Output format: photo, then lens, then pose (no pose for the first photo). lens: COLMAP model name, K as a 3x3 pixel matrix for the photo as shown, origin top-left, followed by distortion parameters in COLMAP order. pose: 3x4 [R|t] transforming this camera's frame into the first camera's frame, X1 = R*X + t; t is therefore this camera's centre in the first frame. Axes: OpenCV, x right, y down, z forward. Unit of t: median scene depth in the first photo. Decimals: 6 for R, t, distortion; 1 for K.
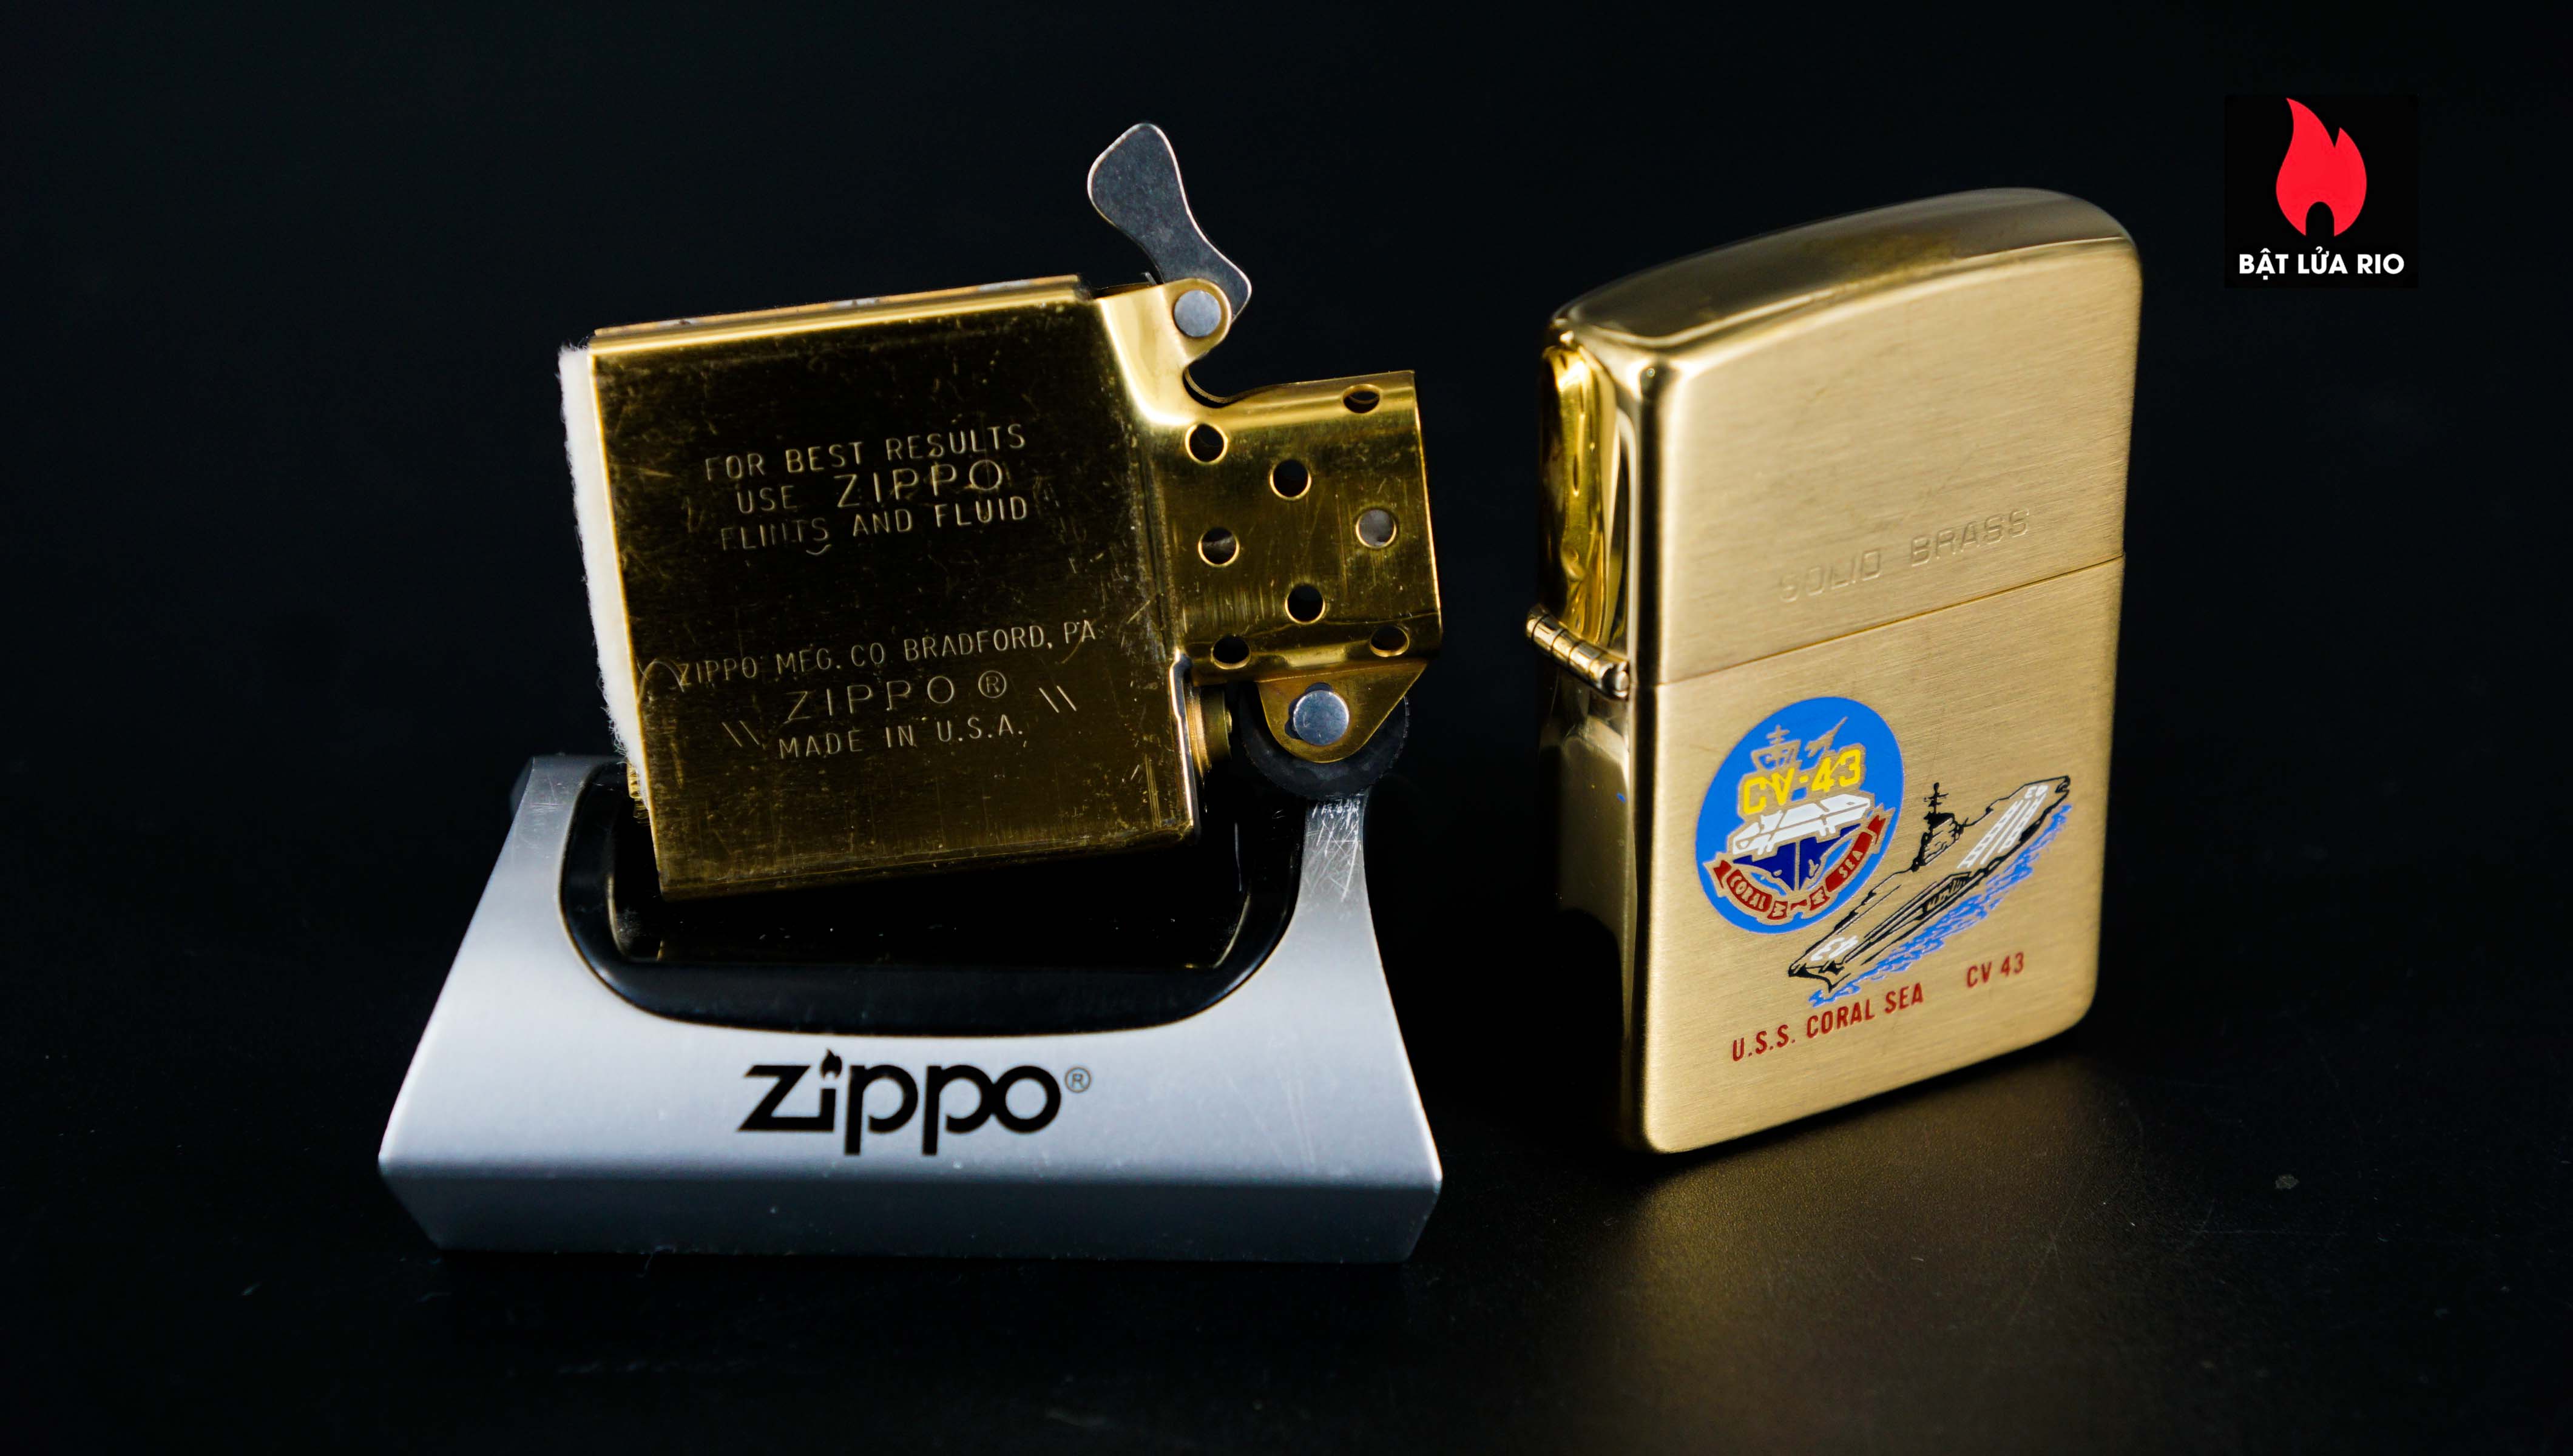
lens RADIAL K [[5430.6, 0, 1286.5], [0, 5430.6, 728.0], [0, 0, 1]] dist [-0.045326, 0.088521]
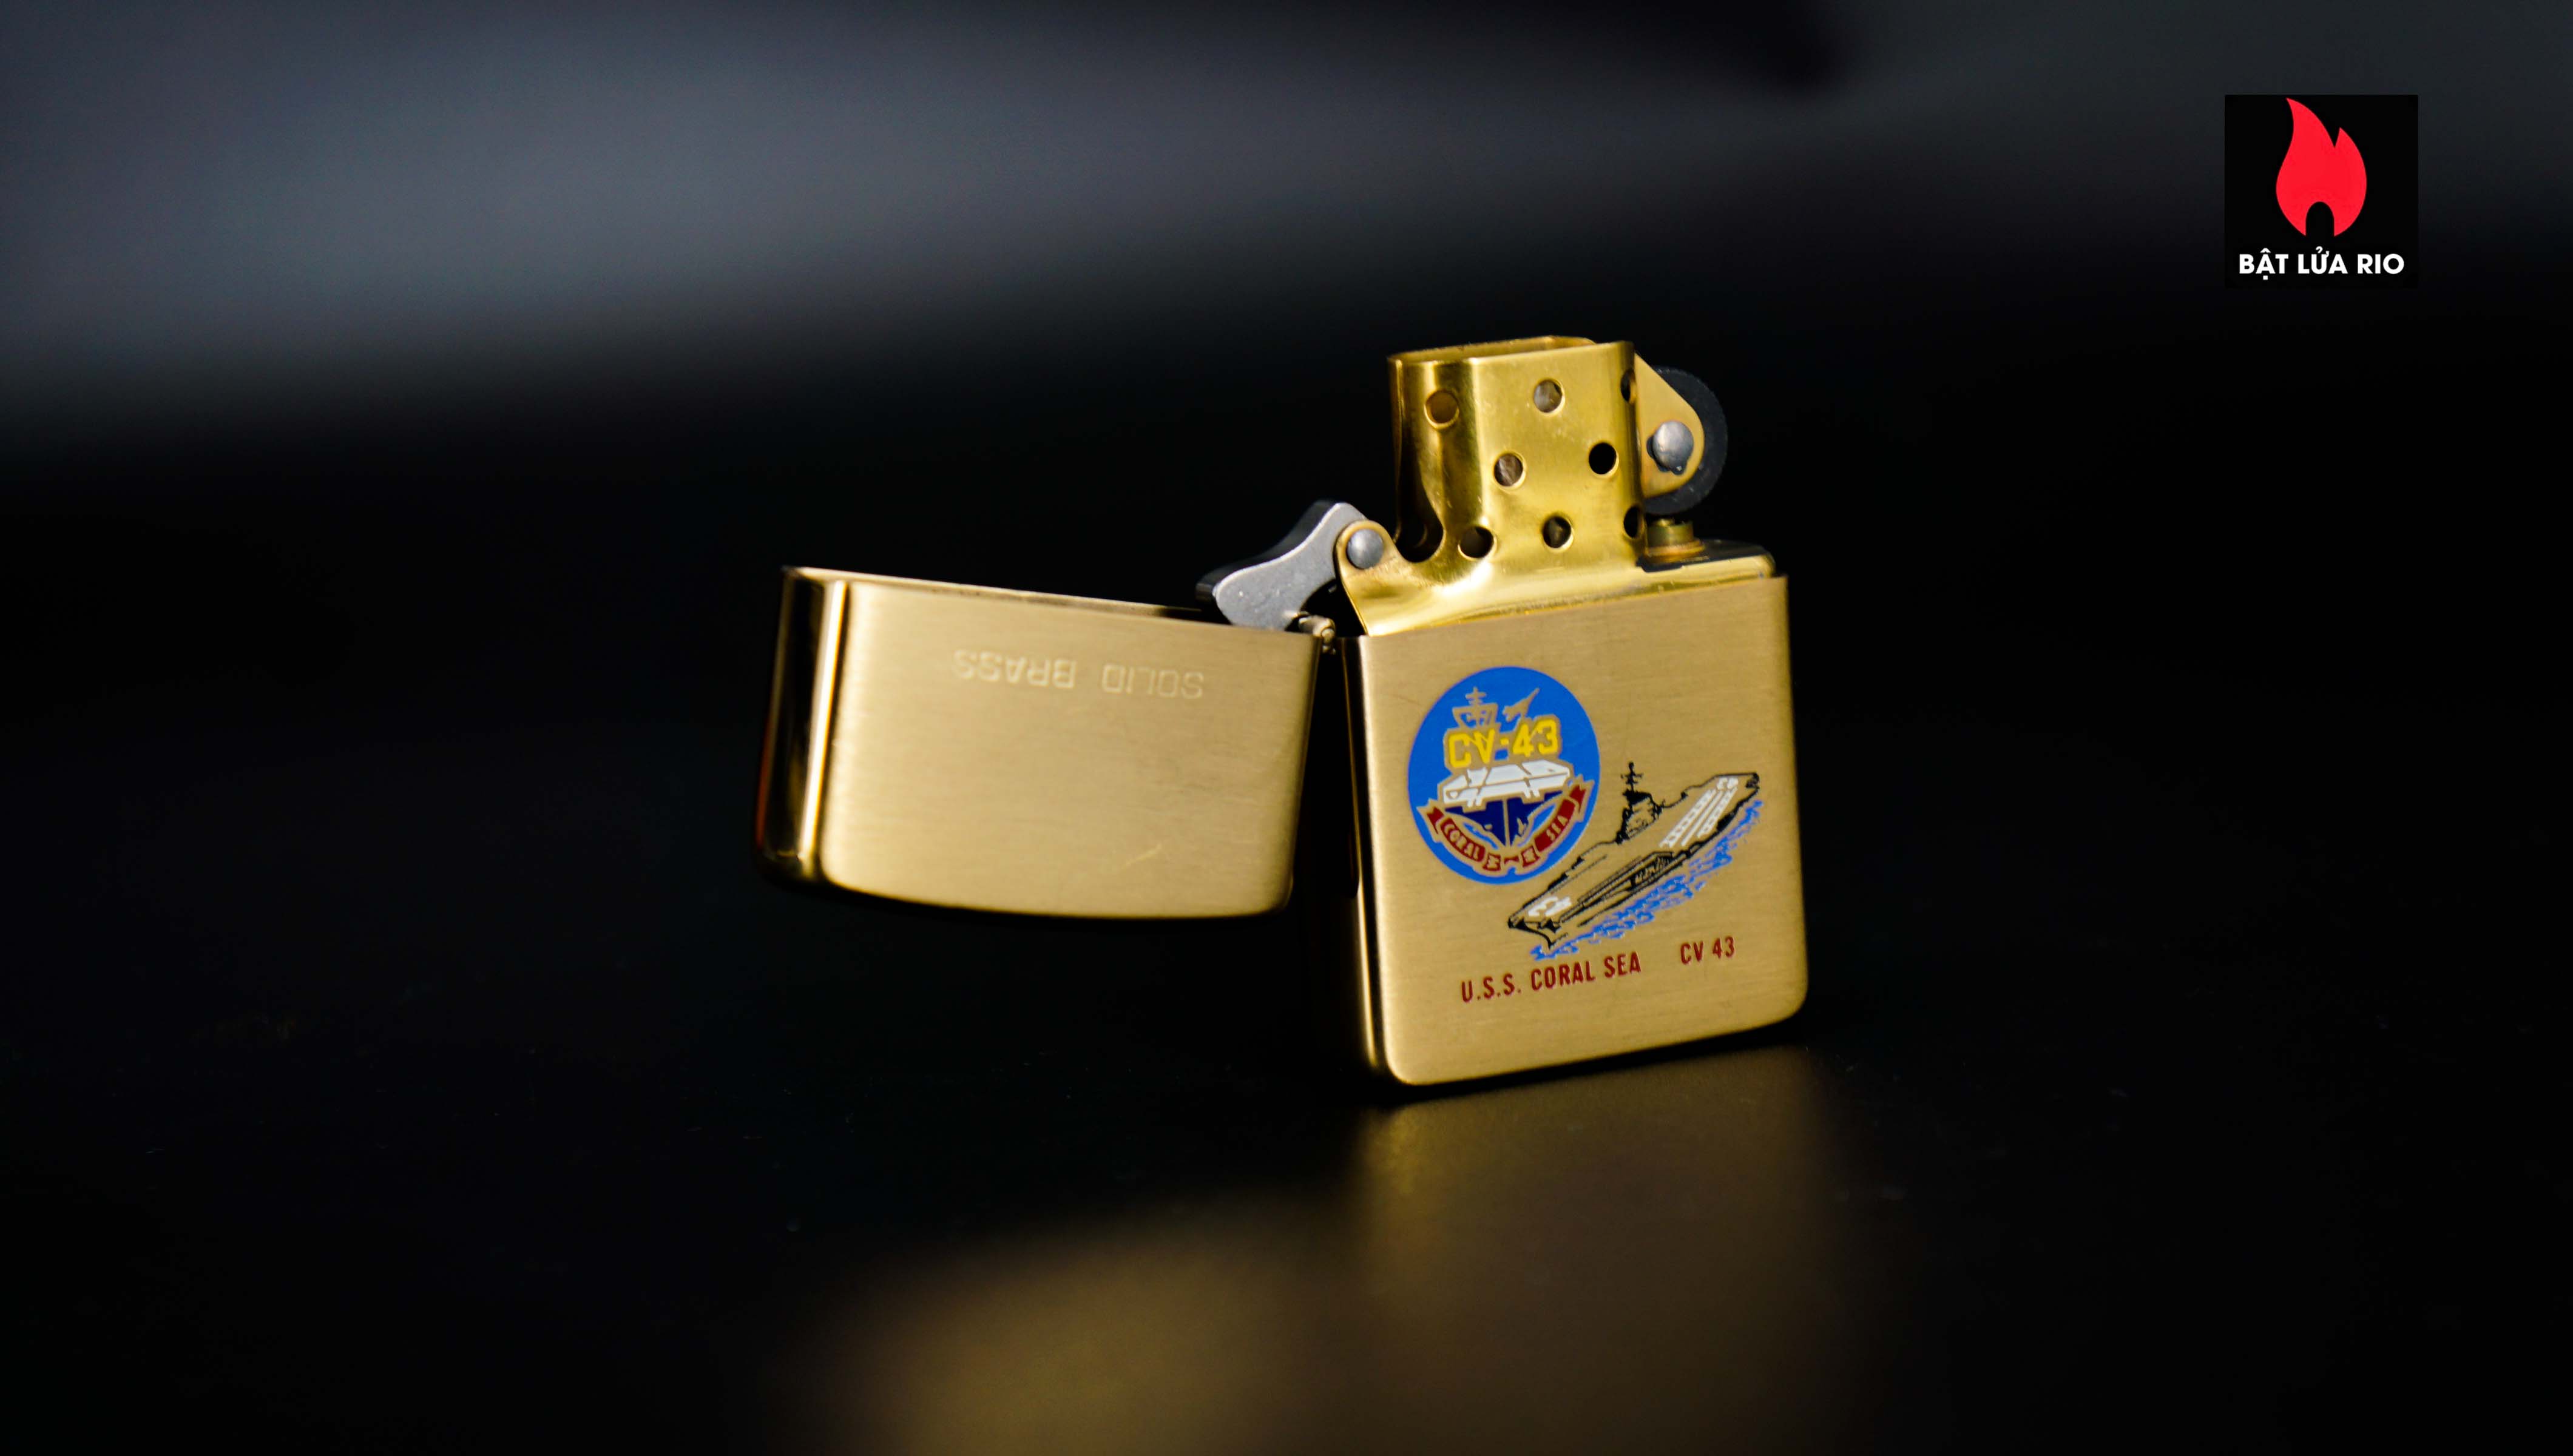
lens RADIAL K [[5430.6, 0, 1286.5], [0, 5430.6, 728.0], [0, 0, 1]] dist [-0.045326, 0.088521]
pose [[0.995161, -0.045679, -0.086991, 0.148835], [0.019202, 0.958708, -0.283742, 0.334237], [0.096360, 0.280699, 0.954947, -0.121924]]
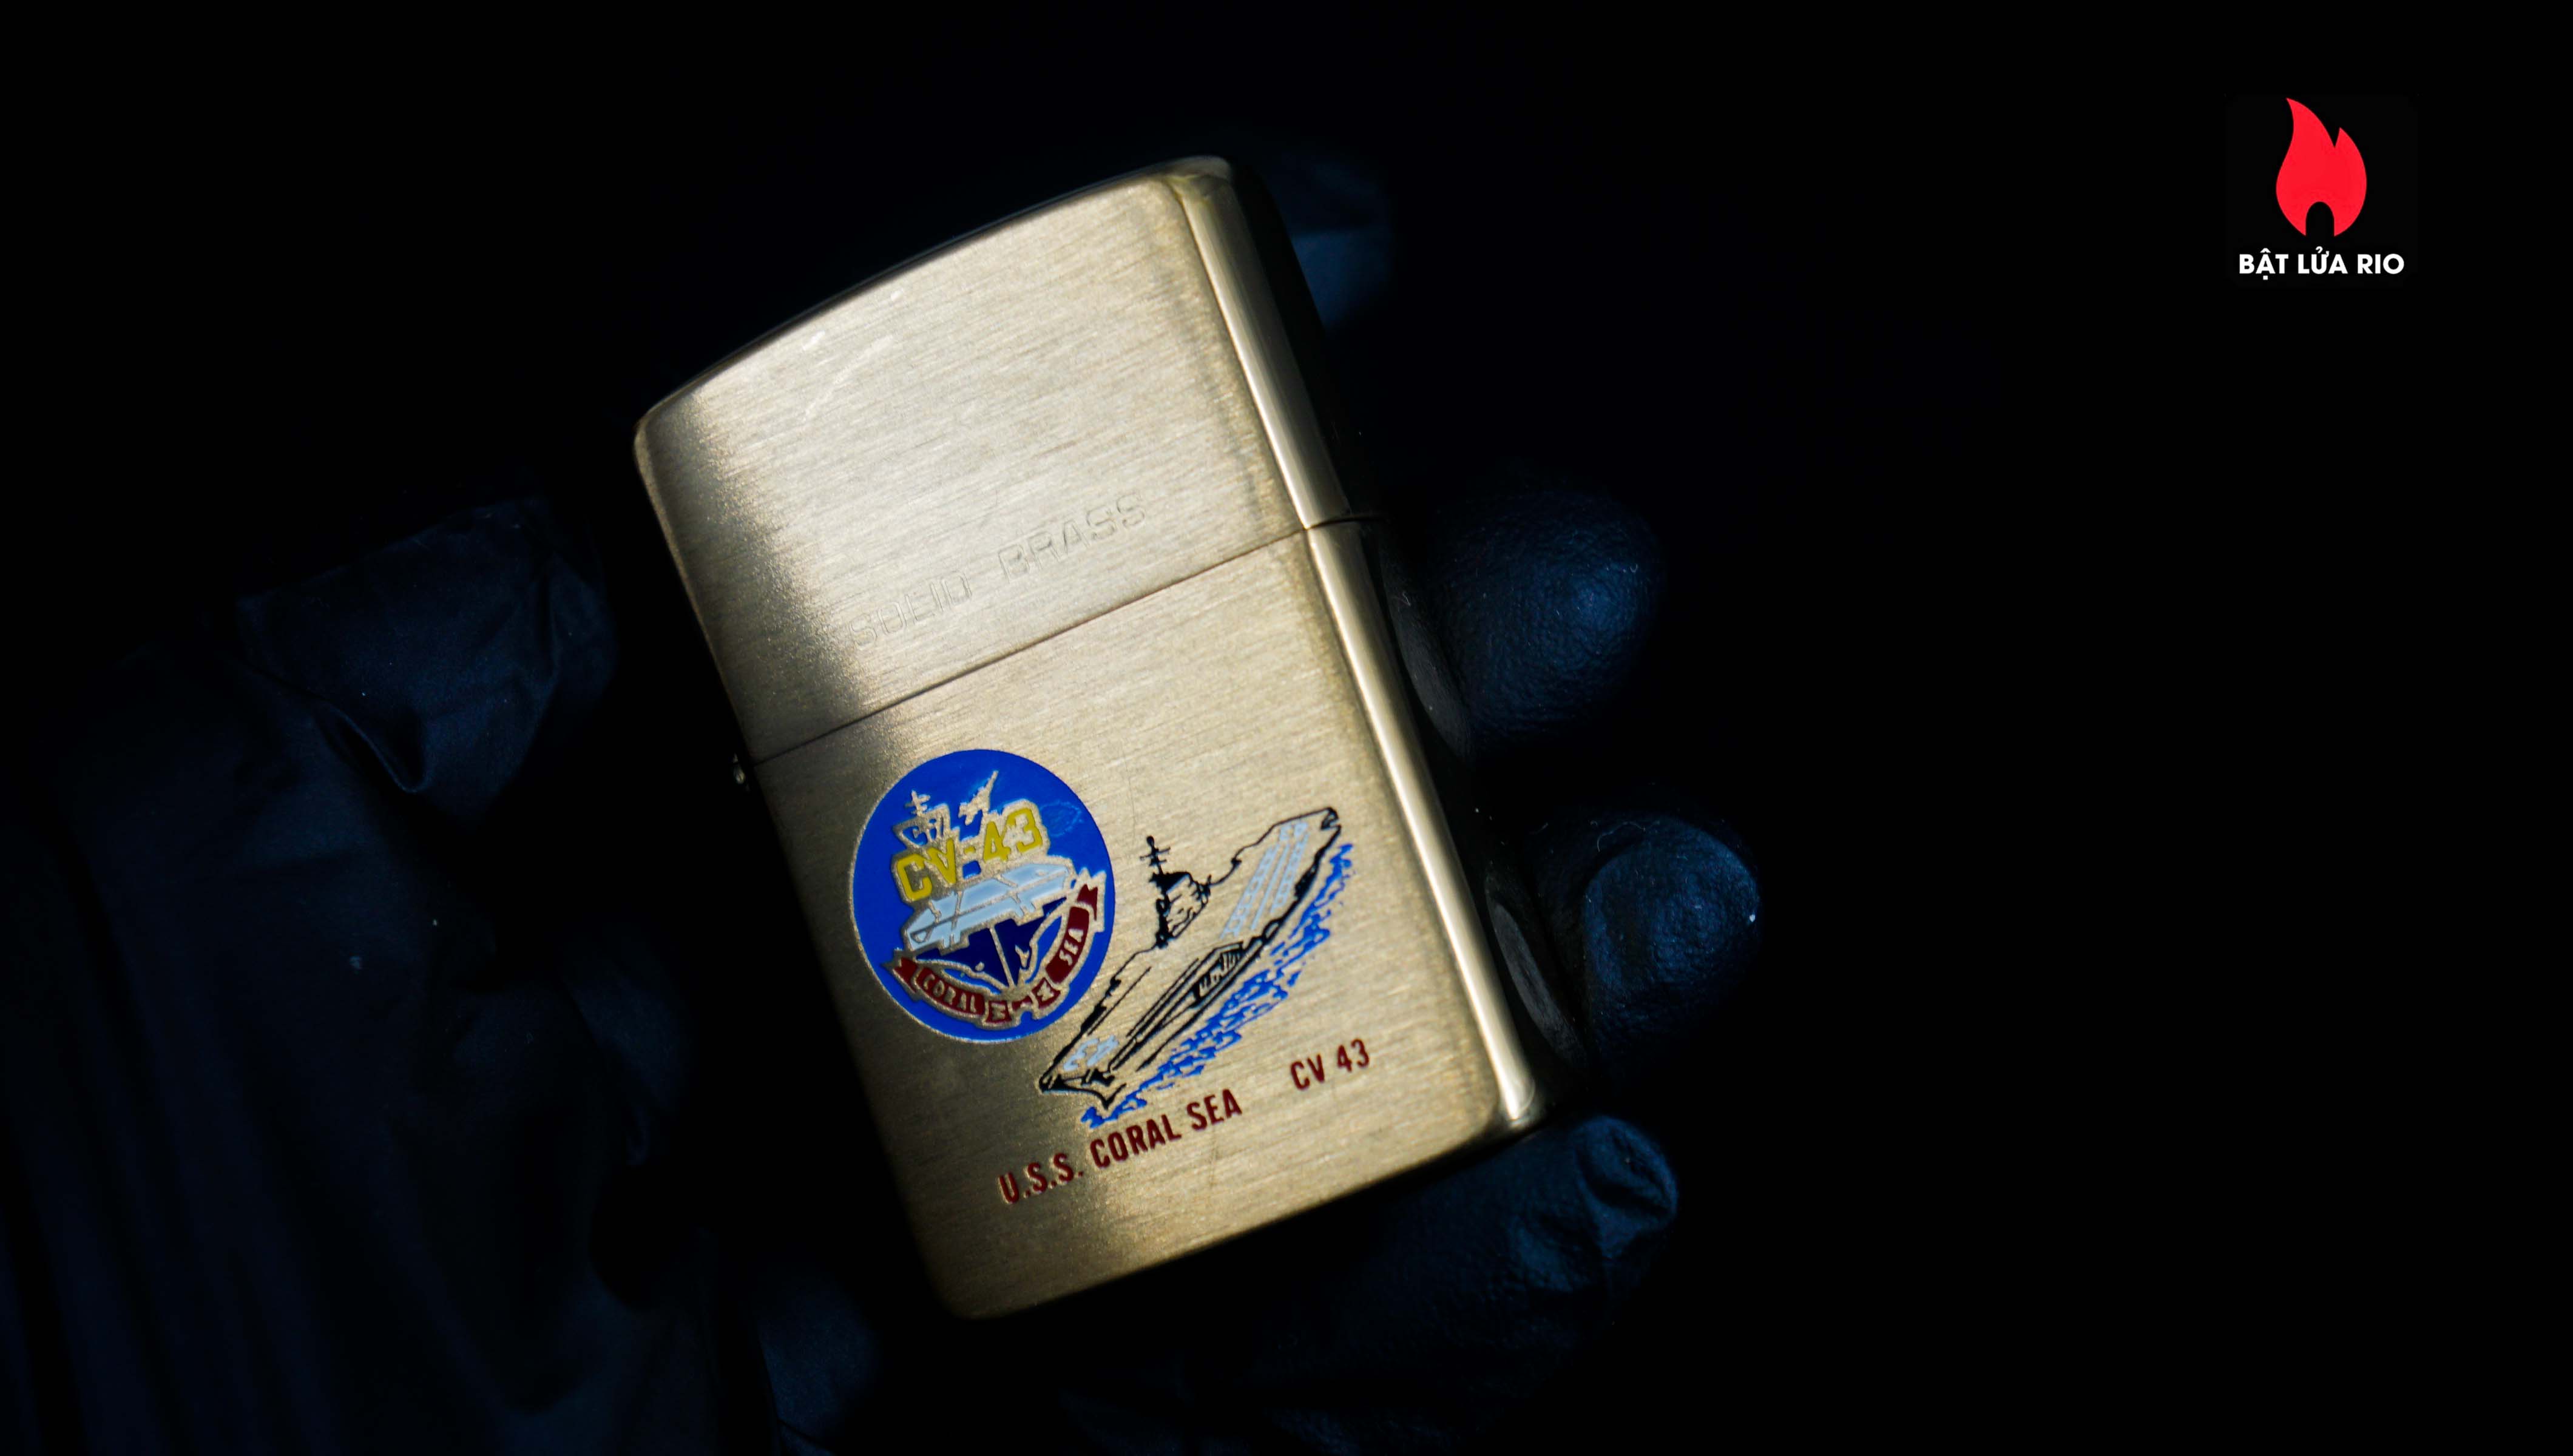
lens RADIAL K [[5430.6, 0, 1286.5], [0, 5430.6, 728.0], [0, 0, 1]] dist [-0.045326, 0.088521]
pose [[0.534550, -0.283897, -0.796027, 0.819217], [-0.045593, 0.930832, -0.362591, 0.304101], [0.843906, 0.230116, 0.484632, 0.605542]]
